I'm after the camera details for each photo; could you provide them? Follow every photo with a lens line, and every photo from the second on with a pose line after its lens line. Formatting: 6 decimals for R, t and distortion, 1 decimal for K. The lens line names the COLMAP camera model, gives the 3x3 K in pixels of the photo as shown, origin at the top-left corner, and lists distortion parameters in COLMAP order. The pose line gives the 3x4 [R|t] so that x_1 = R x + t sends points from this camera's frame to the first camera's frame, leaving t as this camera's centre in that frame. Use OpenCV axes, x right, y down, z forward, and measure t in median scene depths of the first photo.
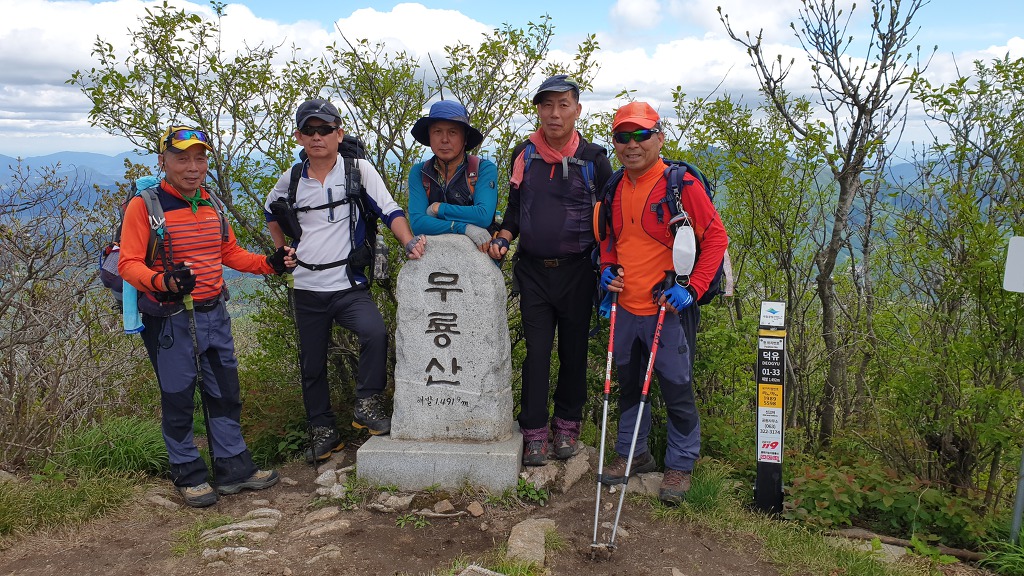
lens RADIAL K [[740.3, 0, 511.1], [0, 740.3, 288.2], [0, 0, 1]] dist [-0.000217, 0.002016]
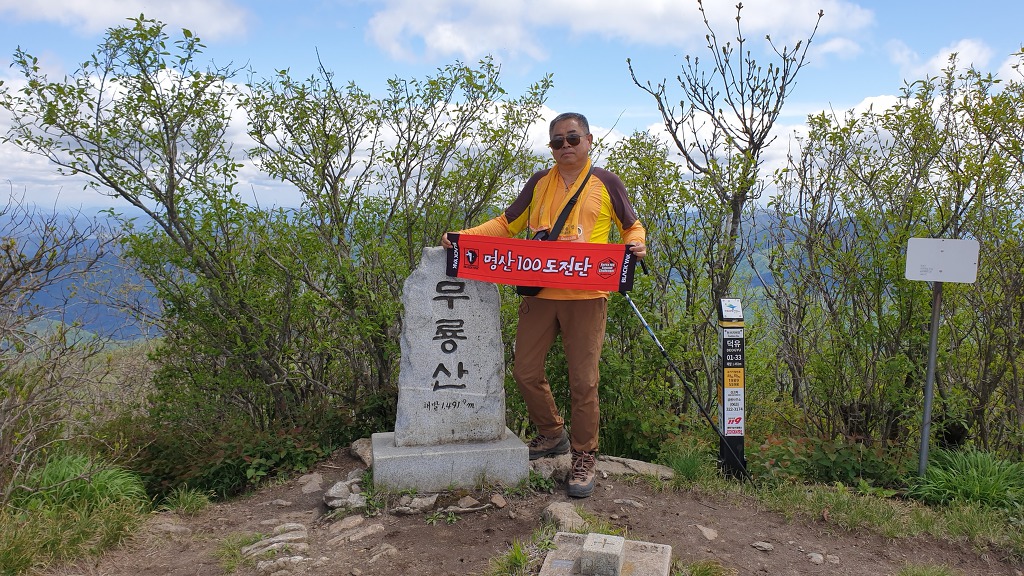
lens RADIAL K [[740.3, 0, 517.6], [0, 740.3, 278.5], [0, 0, 1]] dist [-0.000217, 0.002016]
pose [[0.959371, -0.019775, 0.281455, -0.297525], [0.042374, 0.996325, -0.074435, 0.057820], [-0.278949, 0.083337, 0.956683, -0.046108]]
